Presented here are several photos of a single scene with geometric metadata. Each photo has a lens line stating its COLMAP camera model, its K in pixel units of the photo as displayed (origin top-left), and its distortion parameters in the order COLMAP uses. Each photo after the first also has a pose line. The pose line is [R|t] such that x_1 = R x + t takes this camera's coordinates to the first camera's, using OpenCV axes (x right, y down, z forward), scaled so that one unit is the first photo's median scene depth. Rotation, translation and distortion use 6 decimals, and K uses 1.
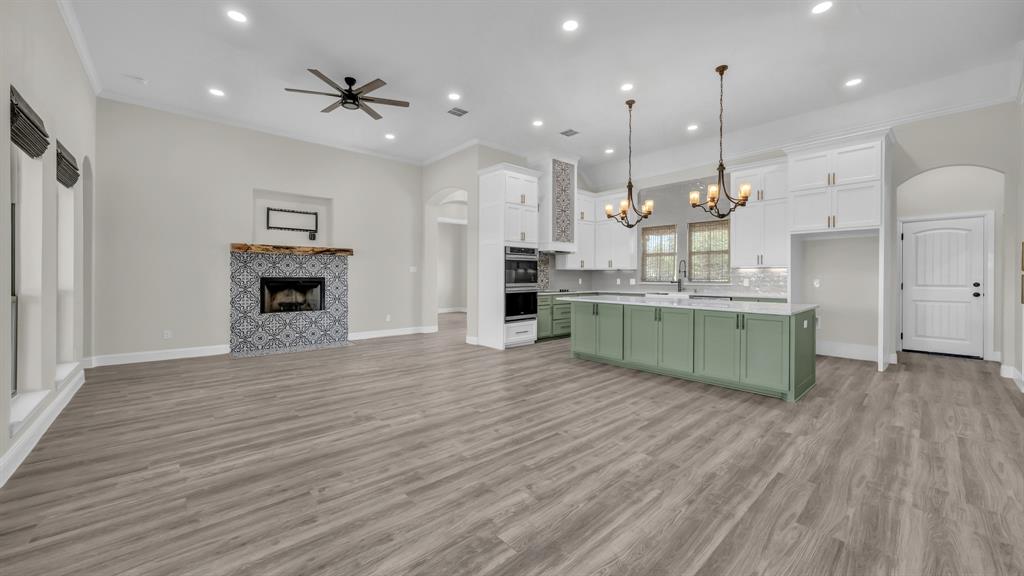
lens RADIAL K [[381.3, 0, 515.8], [0, 381.3, 276.4], [0, 0, 1]] dist [0.000998, 0.000115]
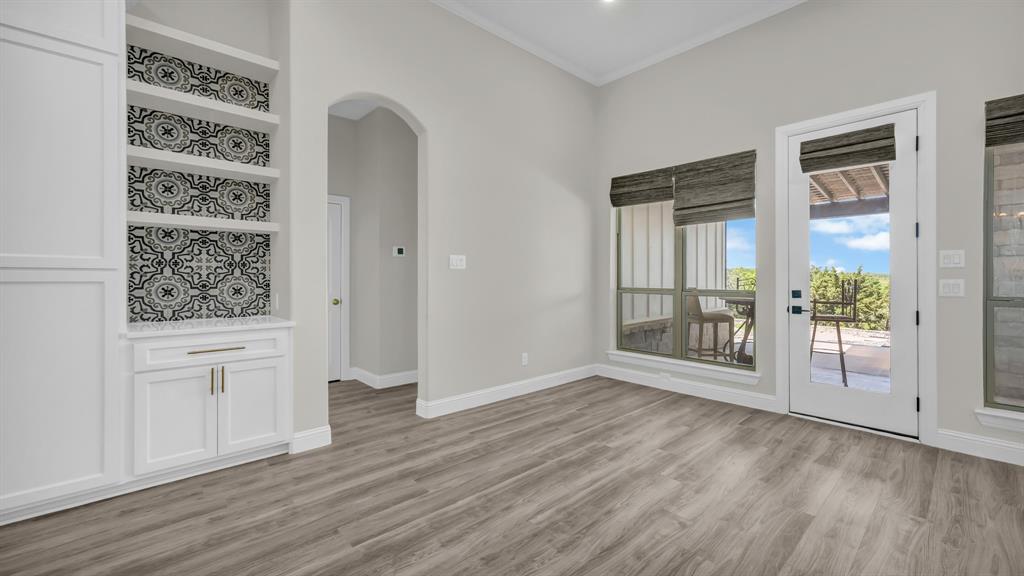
lens RADIAL K [[417.3, 0, 512.0], [0, 417.3, 288.0], [0, 0, 1]] dist [0.000163, -0.000012]
pose [[-0.999994, -0.001045, 0.003217, 0.143598], [-0.000962, 0.999671, 0.025650, -0.000013], [-0.003242, 0.025647, -0.999666, 0.666173]]
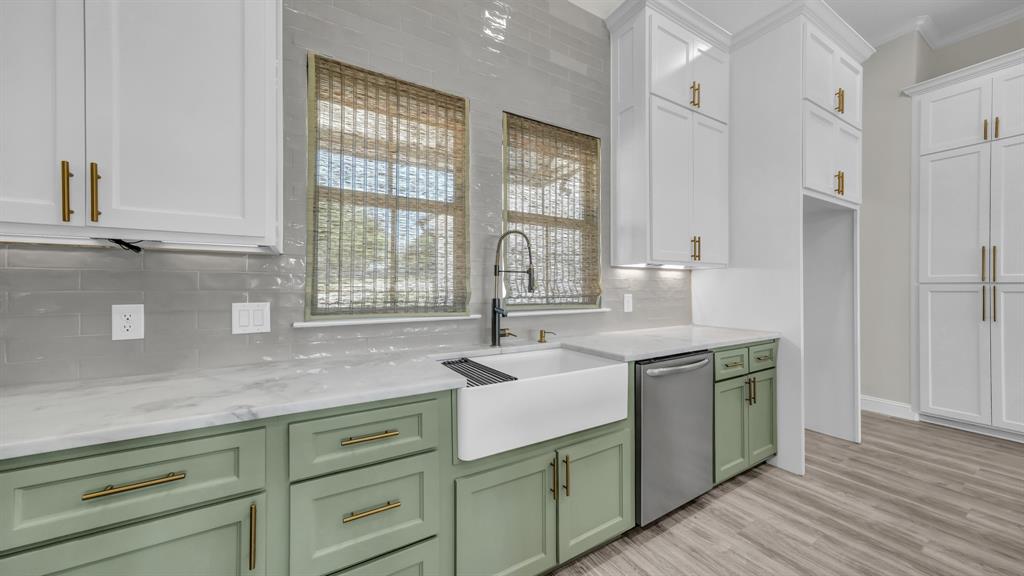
lens RADIAL K [[355.1, 0, 512.0], [0, 355.1, 288.0], [0, 0, 1]] dist [-0.000795, -0.000013]
pose [[0.206727, 0.000467, 0.978398, 0.212163], [0.001243, 0.999999, -0.000740, -0.000687], [-0.978398, 0.001369, 0.206726, 1.094372]]
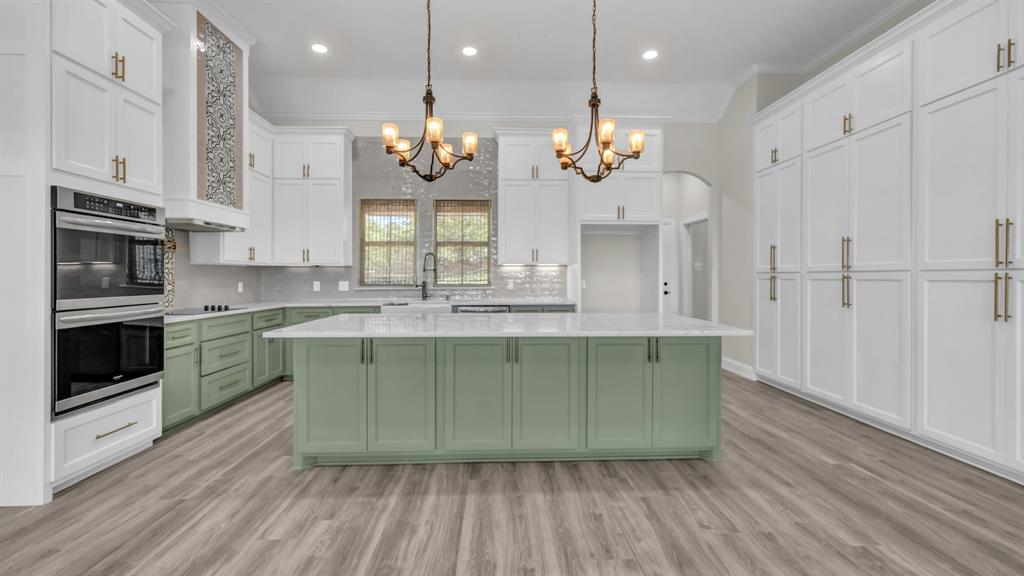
lens RADIAL K [[429.9, 0, 514.3], [0, 429.9, 278.3], [0, 0, 1]] dist [-0.000184, 0.000405]
pose [[0.645028, -0.004566, 0.764145, -0.054789], [0.002922, 0.999990, 0.003509, -0.000143], [-0.764154, -0.000031, 0.645034, 0.457531]]
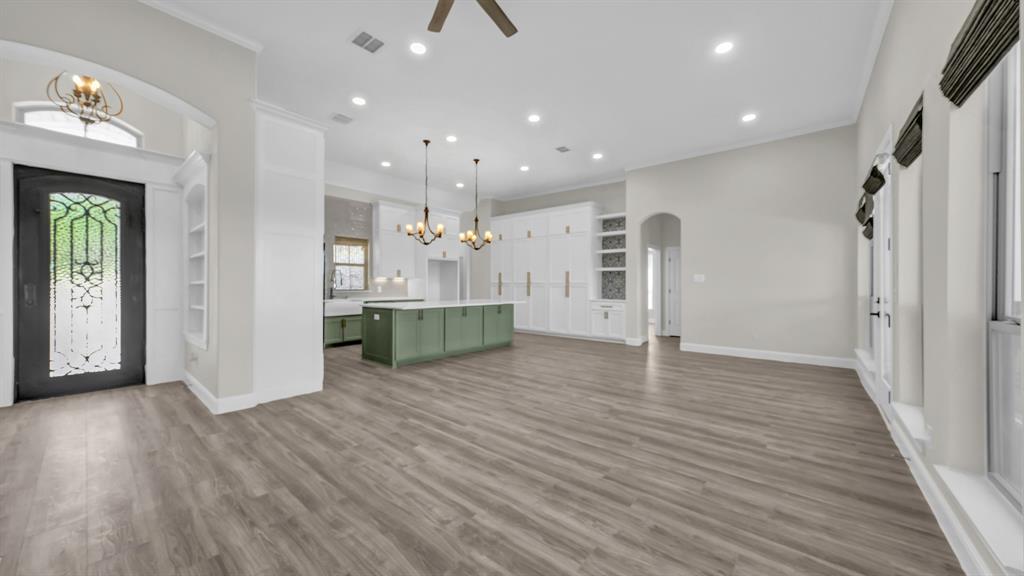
lens RADIAL K [[355.1, 0, 512.0], [0, 355.1, 288.0], [0, 0, 1]] dist [-0.000795, -0.000013]
pose [[-0.133008, -0.008155, 0.991081, -0.717114], [-0.001470, 0.999967, 0.008030, -0.000916], [-0.991114, -0.000389, -0.133016, 0.742509]]
